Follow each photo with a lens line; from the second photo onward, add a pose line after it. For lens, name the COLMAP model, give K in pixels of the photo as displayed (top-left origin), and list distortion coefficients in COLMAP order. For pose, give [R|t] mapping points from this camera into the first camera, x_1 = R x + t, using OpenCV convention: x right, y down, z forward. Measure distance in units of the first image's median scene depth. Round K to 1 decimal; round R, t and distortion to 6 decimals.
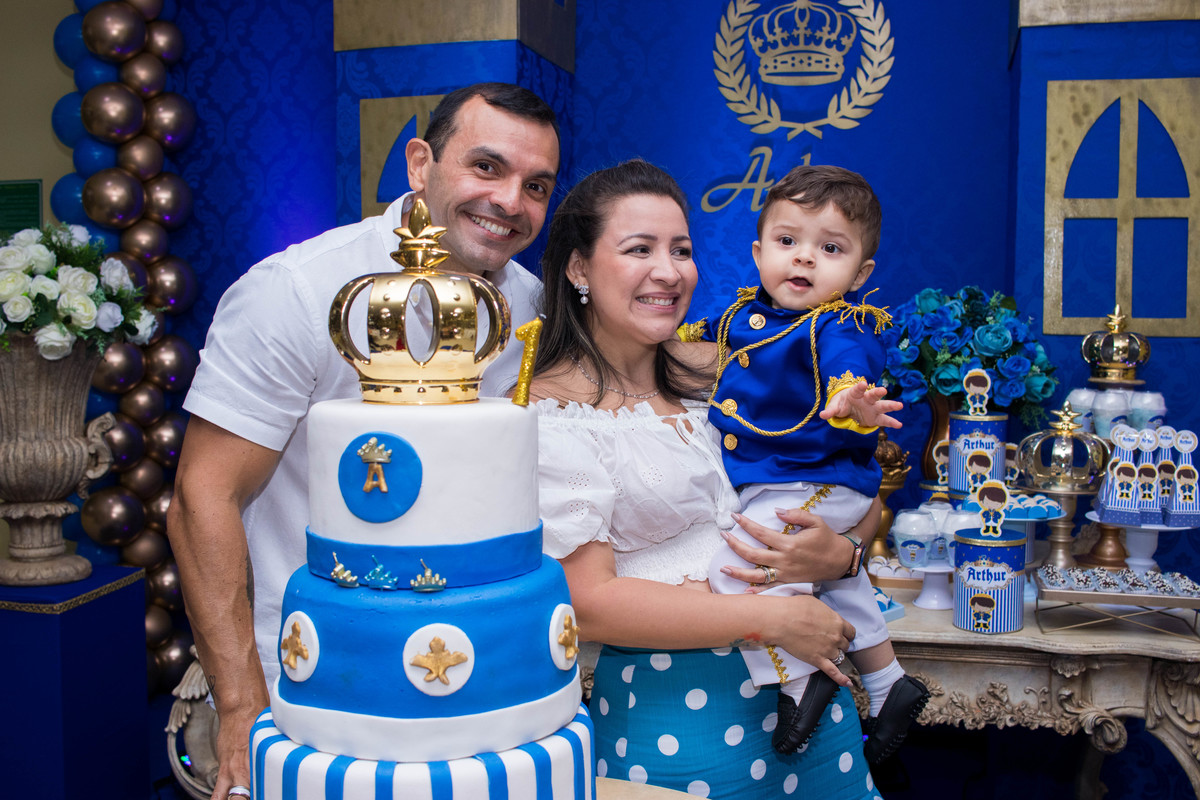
lens RADIAL K [[1426.8, 0, 574.8], [0, 1426.8, 395.0], [0, 0, 1]] dist [-0.072717, 0.000000]
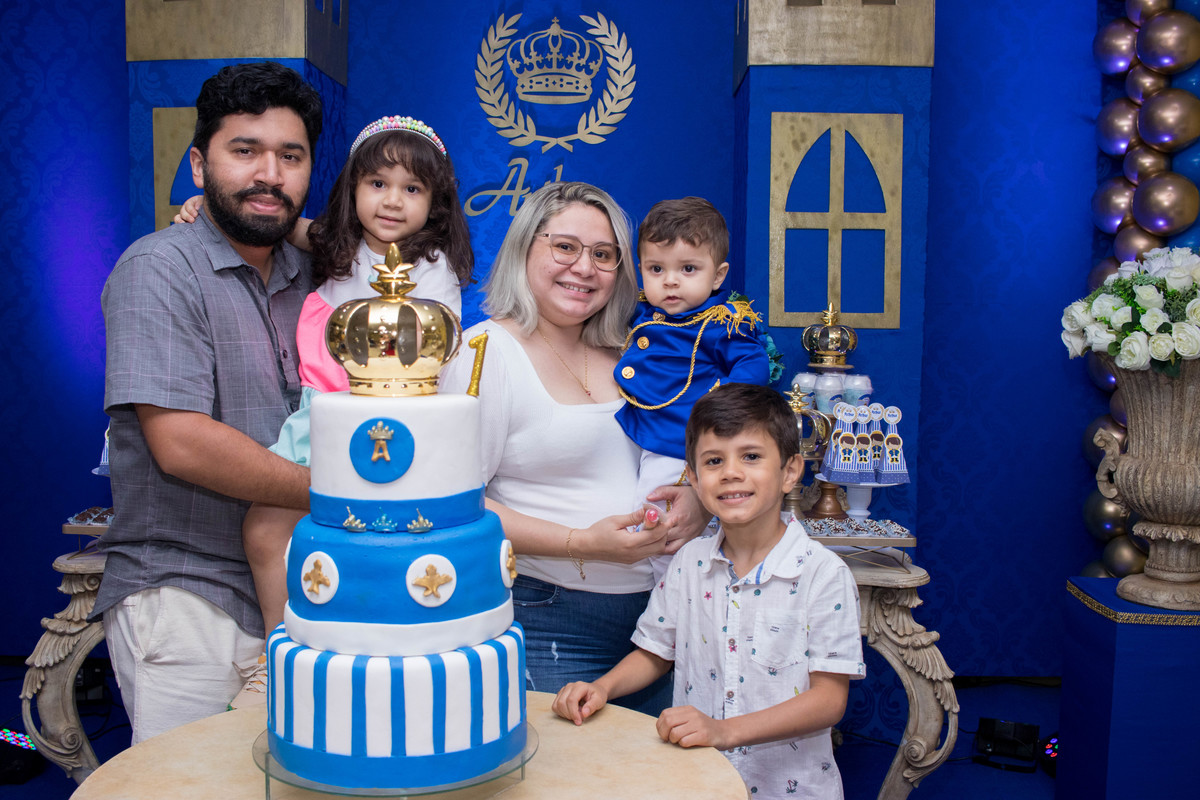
lens RADIAL K [[1426.8, 0, 606.8], [0, 1426.8, 391.6], [0, 0, 1]] dist [-0.072717, 0.000000]
pose [[0.971568, -0.014042, 0.236345, -0.083295], [0.011646, 0.999866, 0.011531, -0.003967], [-0.236475, -0.008451, 0.971601, -0.126105]]
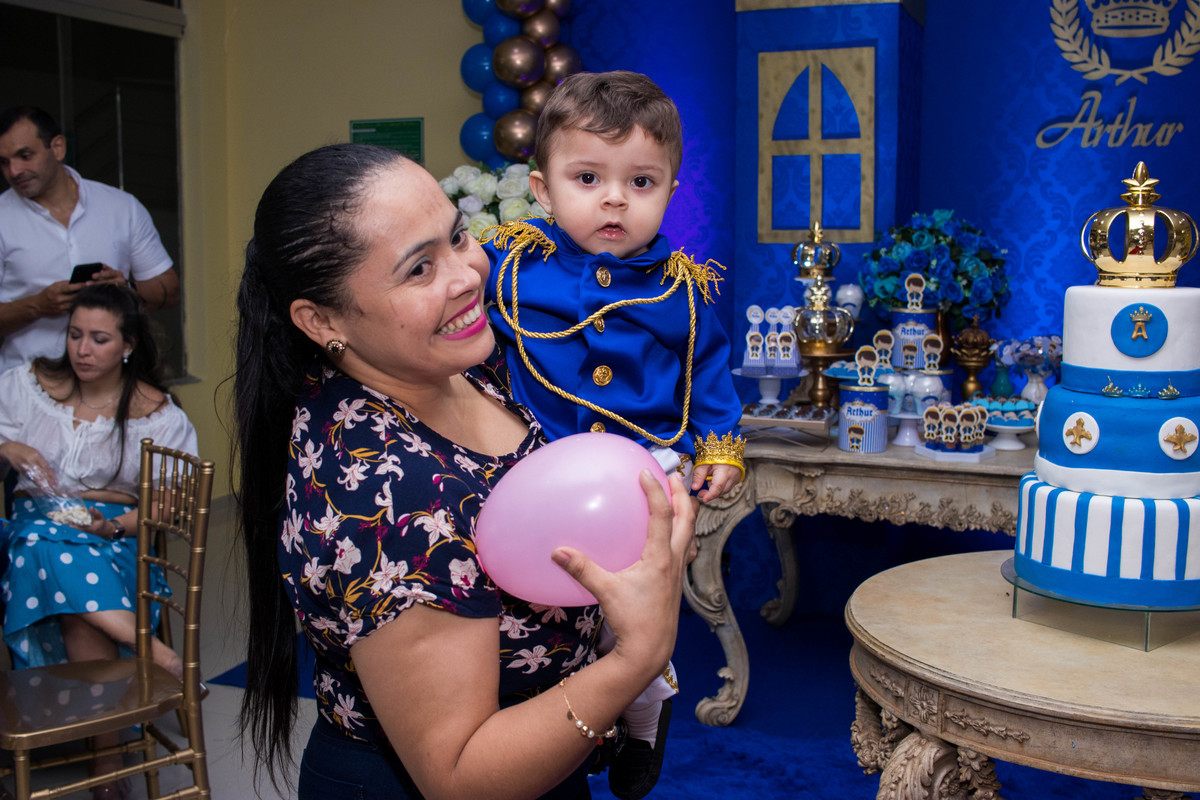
lens RADIAL K [[1426.8, 0, 573.6], [0, 1426.8, 420.5], [0, 0, 1]] dist [-0.072717, 0.000000]
pose [[0.995195, 0.011146, -0.097276, -0.211142], [-0.004319, 0.997529, 0.070118, 0.016757], [0.097817, -0.069361, 0.992784, -0.234989]]
